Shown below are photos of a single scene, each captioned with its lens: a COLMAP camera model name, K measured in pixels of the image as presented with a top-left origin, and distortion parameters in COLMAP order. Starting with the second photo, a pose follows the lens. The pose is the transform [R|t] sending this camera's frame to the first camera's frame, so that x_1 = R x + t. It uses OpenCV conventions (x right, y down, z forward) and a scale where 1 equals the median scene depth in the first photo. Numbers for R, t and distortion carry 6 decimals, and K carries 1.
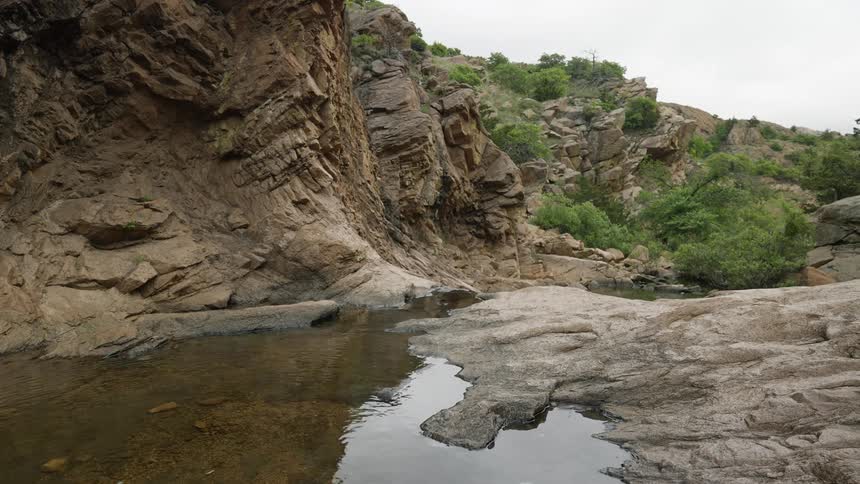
lens RADIAL K [[573.7, 0, 430.0], [0, 573.7, 242.0], [0, 0, 1]] dist [-0.042479, 0.055538]
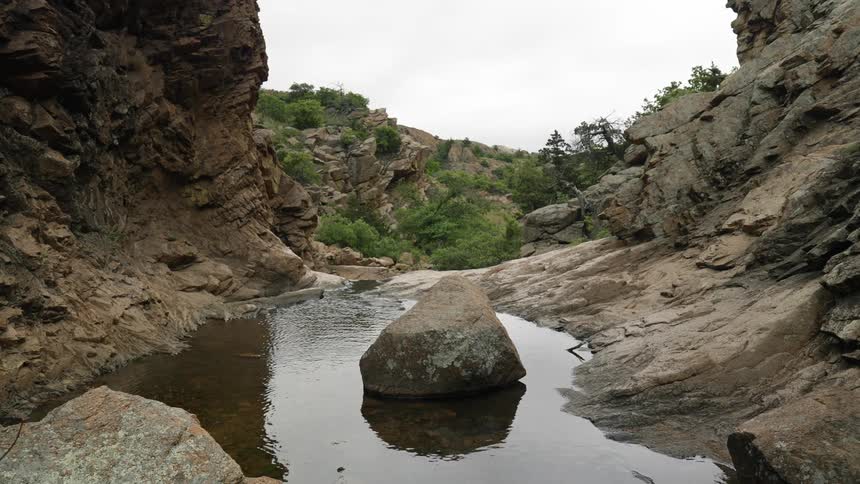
lens RADIAL K [[573.7, 0, 430.0], [0, 573.7, 242.0], [0, 0, 1]] dist [-0.042479, 0.055538]
pose [[0.901014, -0.066882, 0.428603, -0.112496], [0.079378, 0.996780, -0.011324, 0.001501], [-0.426466, 0.044225, 0.903422, -0.145929]]
